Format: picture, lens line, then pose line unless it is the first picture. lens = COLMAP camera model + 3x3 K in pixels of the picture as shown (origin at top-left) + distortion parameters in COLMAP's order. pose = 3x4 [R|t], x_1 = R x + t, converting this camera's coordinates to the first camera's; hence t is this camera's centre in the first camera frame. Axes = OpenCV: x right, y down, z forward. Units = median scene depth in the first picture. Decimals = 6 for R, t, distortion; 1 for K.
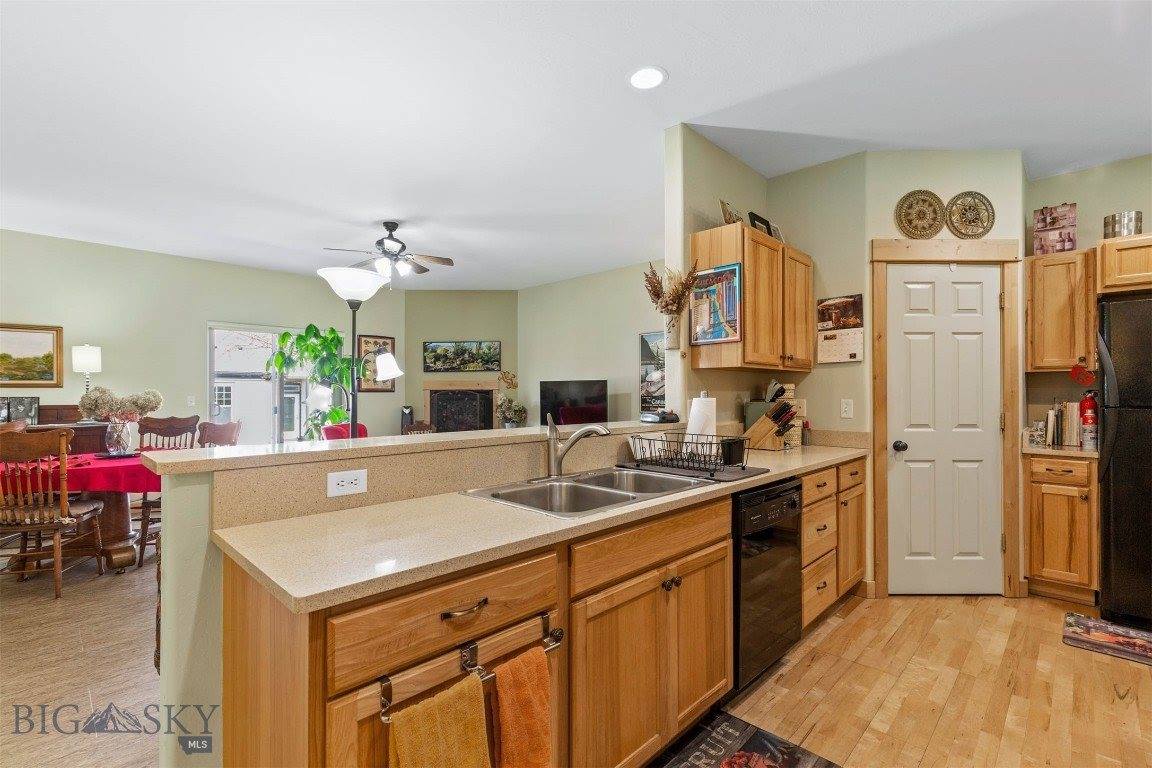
lens RADIAL K [[517.0, 0, 575.4], [0, 517.0, 388.4], [0, 0, 1]] dist [0.002954, 0.000146]
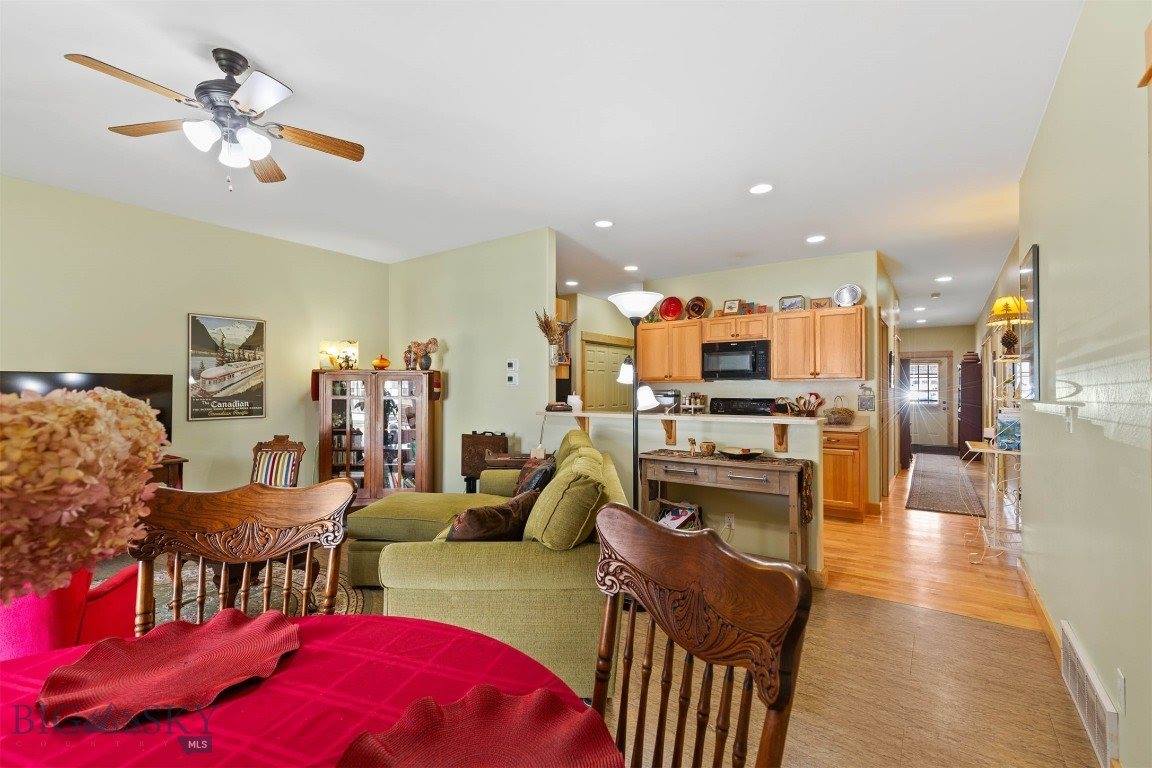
lens RADIAL K [[517.1, 0, 576.1], [0, 517.1, 382.9], [0, 0, 1]] dist [0.009847, -0.000447]
pose [[-0.158061, 0.013519, 0.987337, -1.282022], [-0.008286, 0.999853, -0.015017, 0.001041], [-0.987395, -0.010554, -0.157926, 1.063870]]
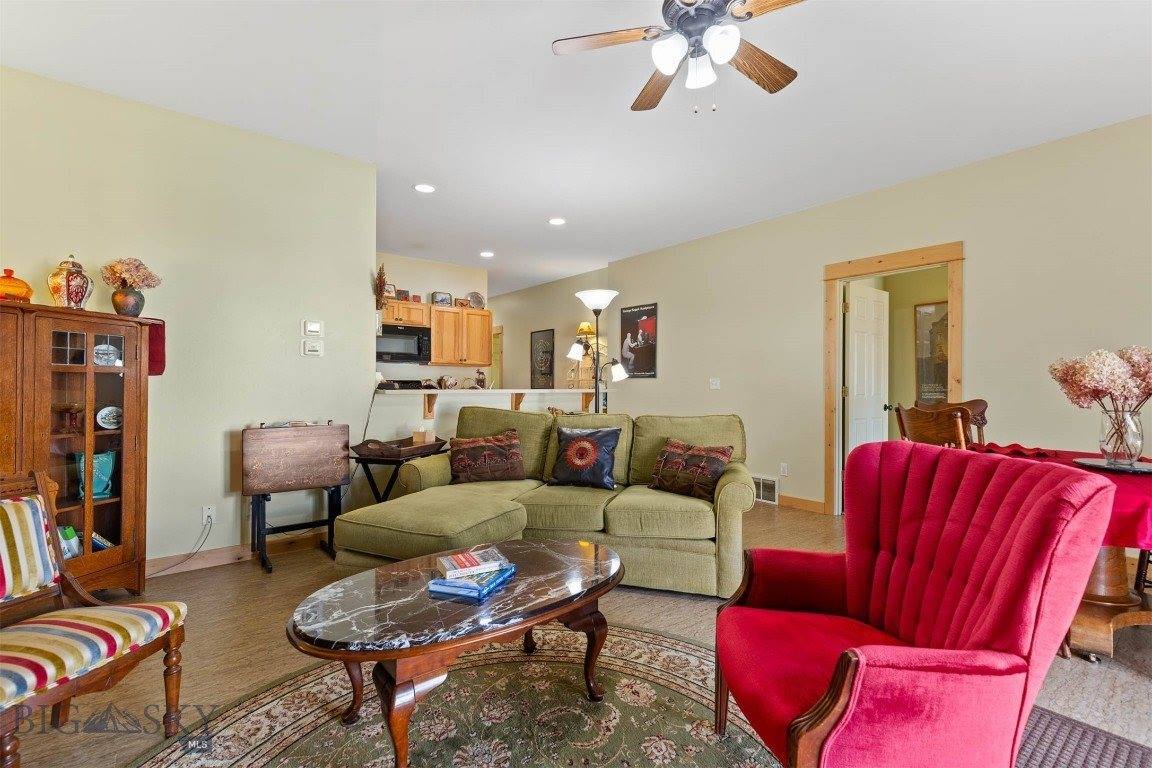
lens RADIAL K [[517.1, 0, 576.1], [0, 517.1, 382.9], [0, 0, 1]] dist [0.009847, -0.000447]
pose [[-0.992408, -0.002759, 0.122957, -0.444055], [-0.004291, 0.999916, -0.012196, 0.055008], [-0.122913, -0.012631, -0.992337, 2.035177]]
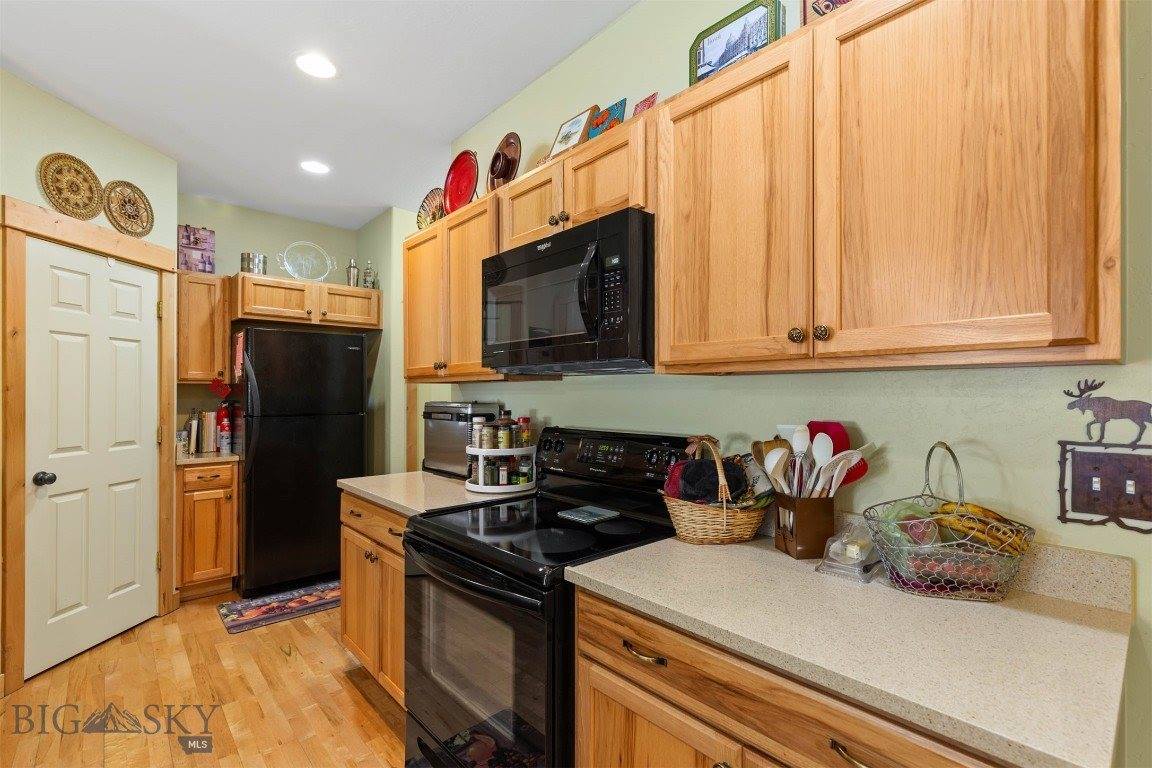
lens RADIAL K [[521.5, 0, 577.6], [0, 521.5, 393.3], [0, 0, 1]] dist [0.005408, -0.000036]
pose [[0.066504, -0.001840, 0.997784, -0.093509], [-0.005801, 0.999981, 0.002231, -0.020837], [-0.997769, -0.005937, 0.066492, 0.159656]]
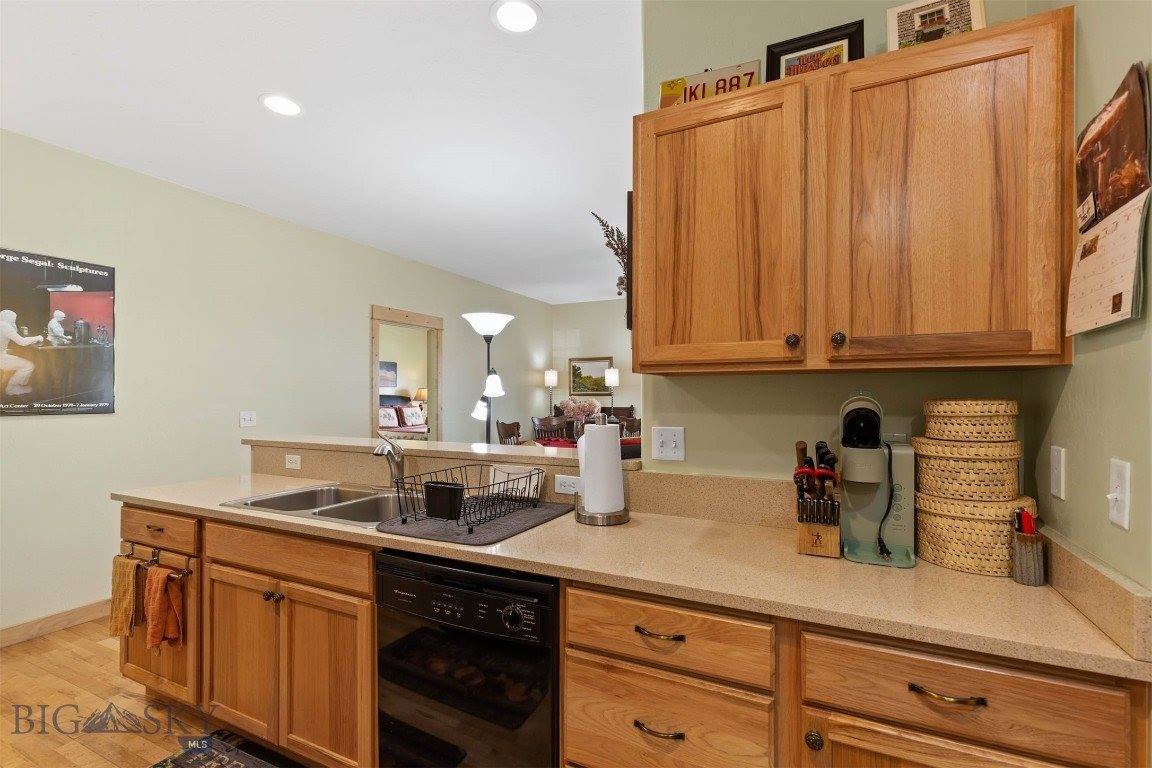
lens RADIAL K [[521.5, 0, 577.6], [0, 521.5, 393.3], [0, 0, 1]] dist [0.005408, -0.000036]
pose [[0.312379, -0.002532, -0.949954, 0.713063], [0.008549, 0.999963, 0.000145, -0.018634], [0.949919, -0.008167, 0.312390, 0.640826]]
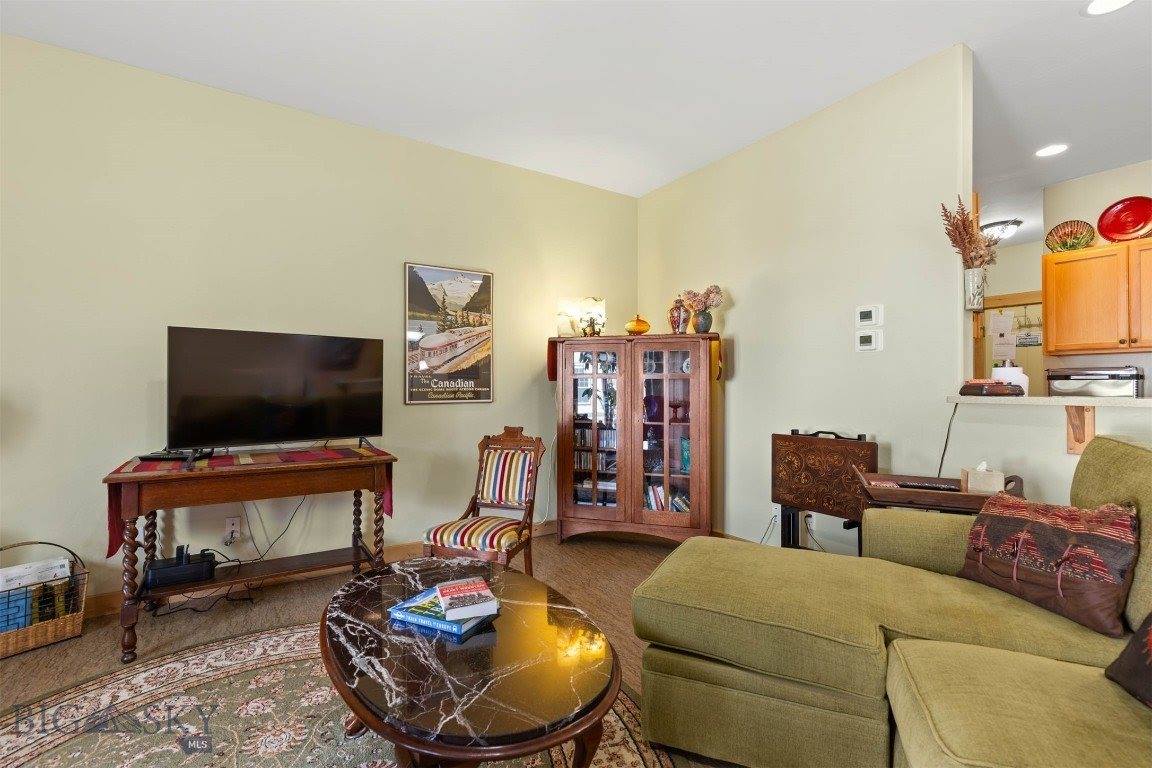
lens RADIAL K [[517.1, 0, 576.1], [0, 517.1, 382.9], [0, 0, 1]] dist [0.009847, -0.000447]
pose [[0.218605, 0.008321, 0.975778, -0.704570], [-0.009563, 0.999934, -0.006384, 0.049802], [-0.975766, -0.007935, 0.218671, 1.295799]]
